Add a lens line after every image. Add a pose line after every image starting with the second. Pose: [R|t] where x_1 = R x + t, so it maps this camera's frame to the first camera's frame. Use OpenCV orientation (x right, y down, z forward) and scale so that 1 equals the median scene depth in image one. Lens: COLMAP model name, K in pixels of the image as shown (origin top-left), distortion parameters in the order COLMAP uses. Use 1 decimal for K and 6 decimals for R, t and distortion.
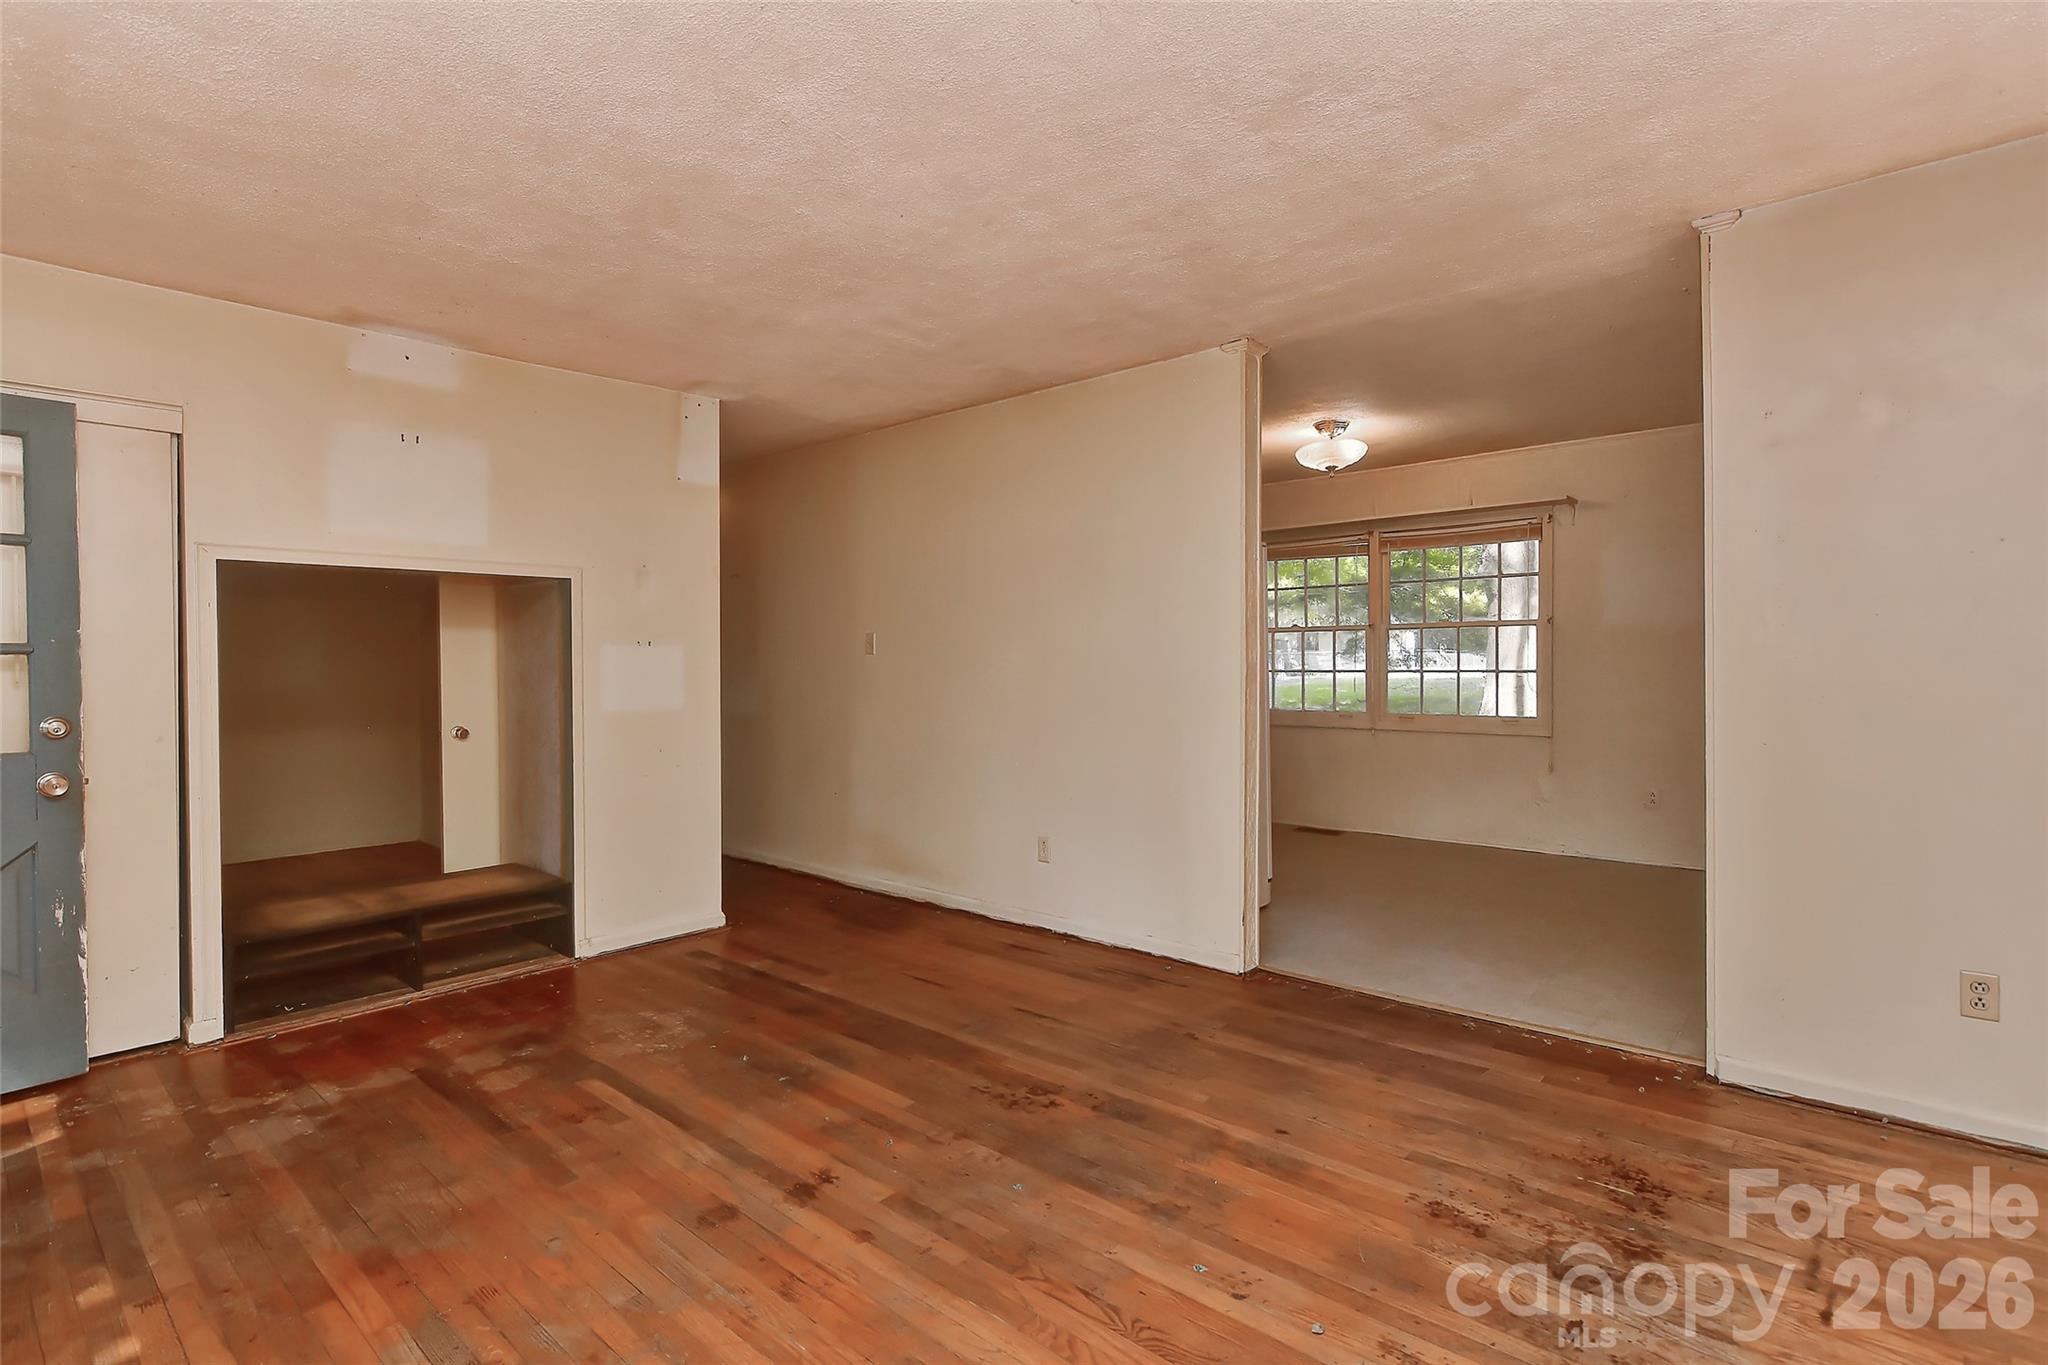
lens RADIAL K [[1018.5, 0, 1021.5], [0, 1018.5, 668.6], [0, 0, 1]] dist [0.004117, -0.002133]
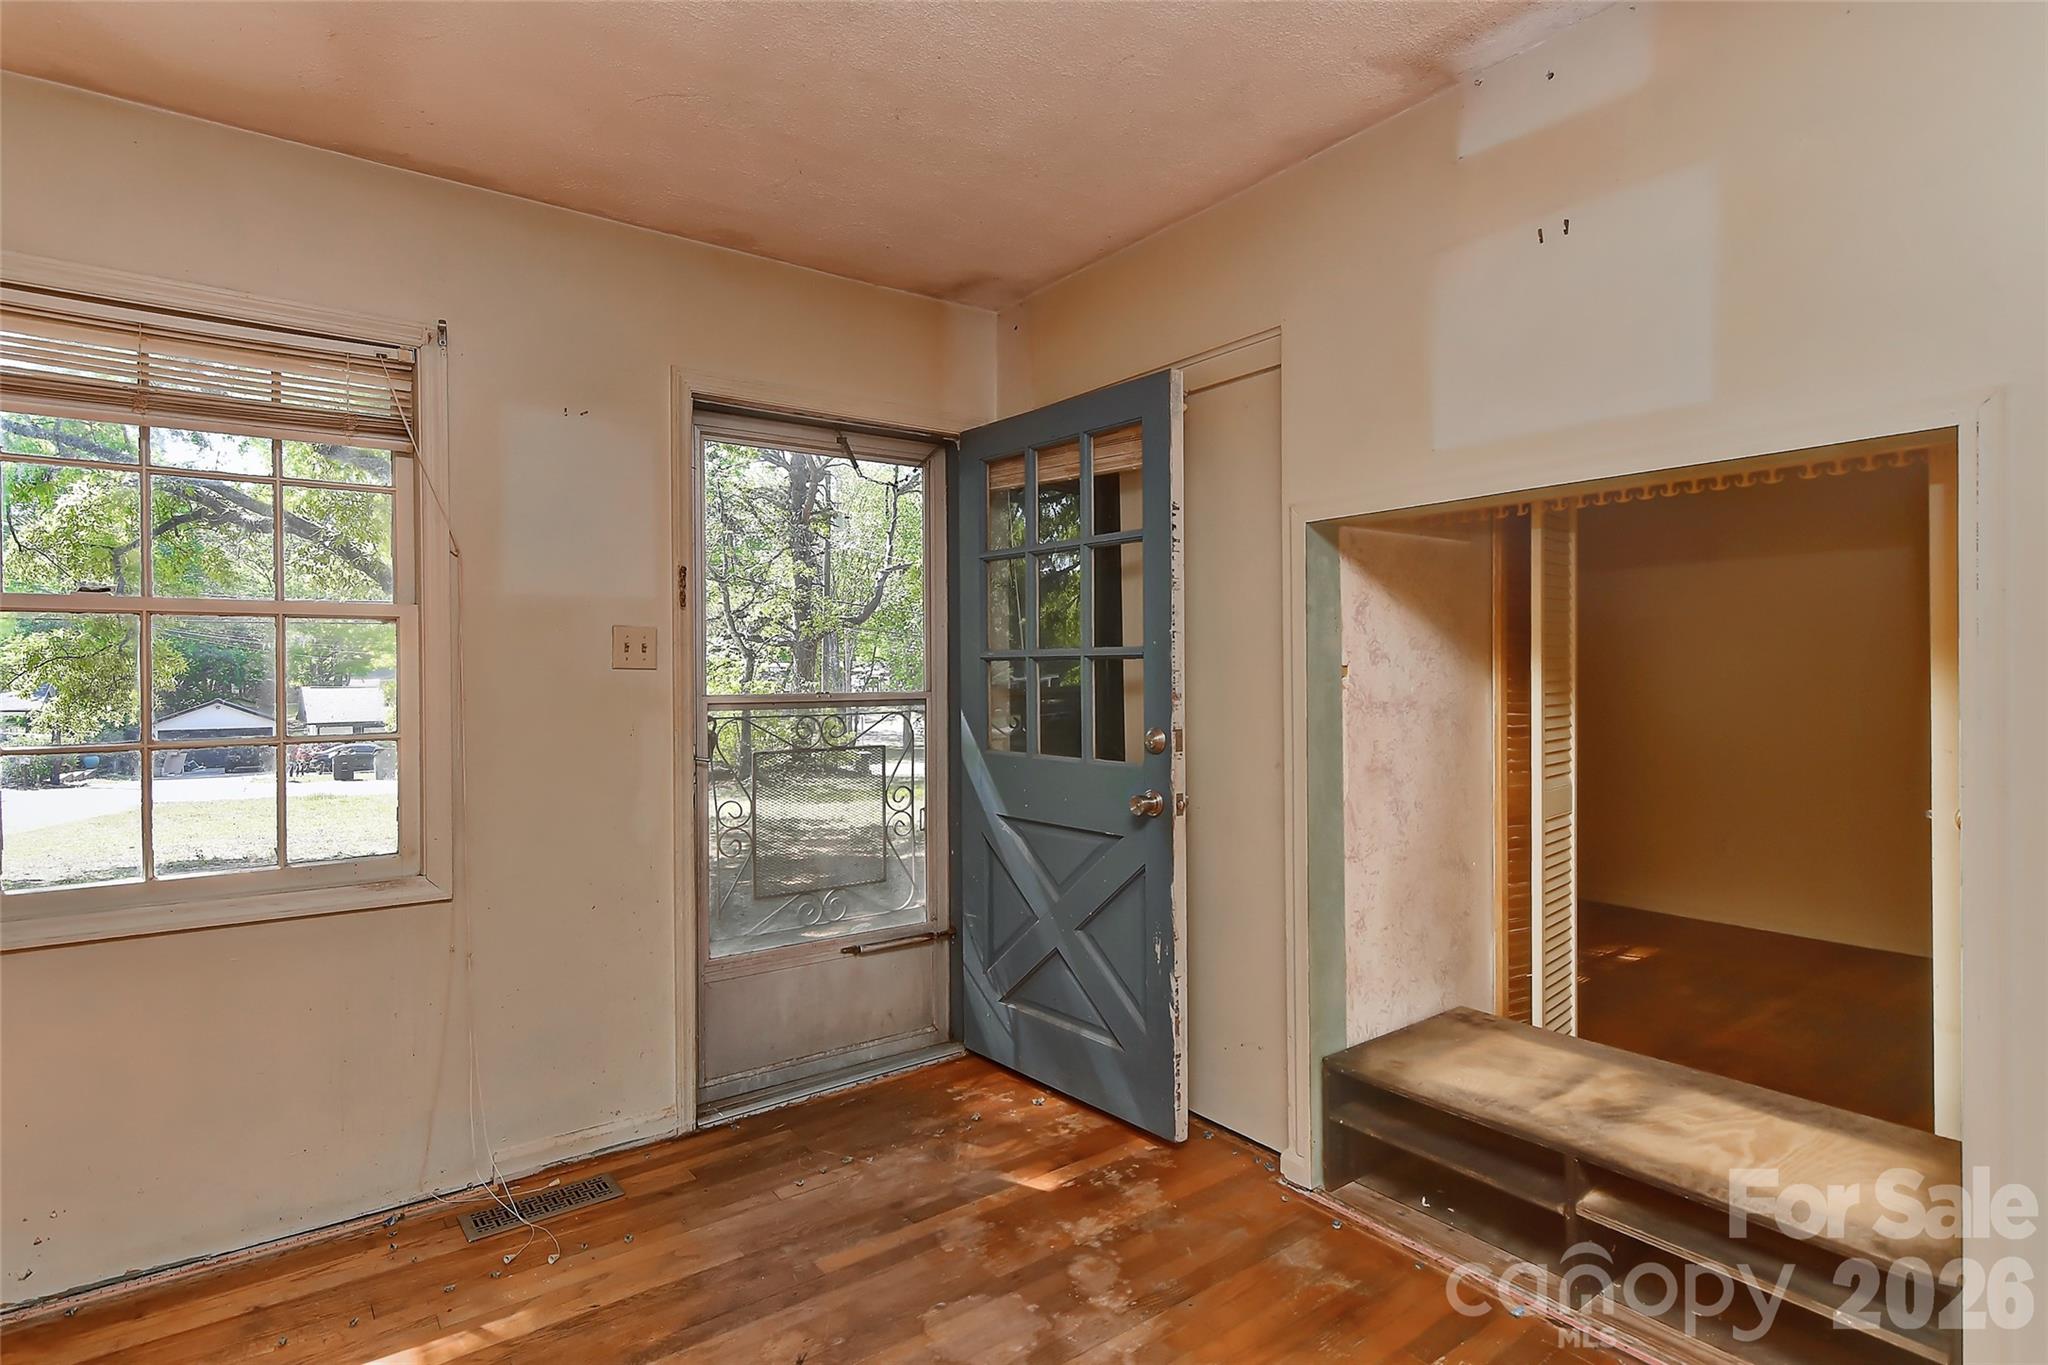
lens RADIAL K [[1018.5, 0, 1012.2], [0, 1018.5, 678.3], [0, 0, 1]] dist [0.004117, -0.002133]
pose [[-0.184536, 0.014734, -0.982715, -0.053779], [-0.002452, 0.999878, 0.015451, -0.009628], [0.982823, 0.005261, -0.184478, 1.110643]]
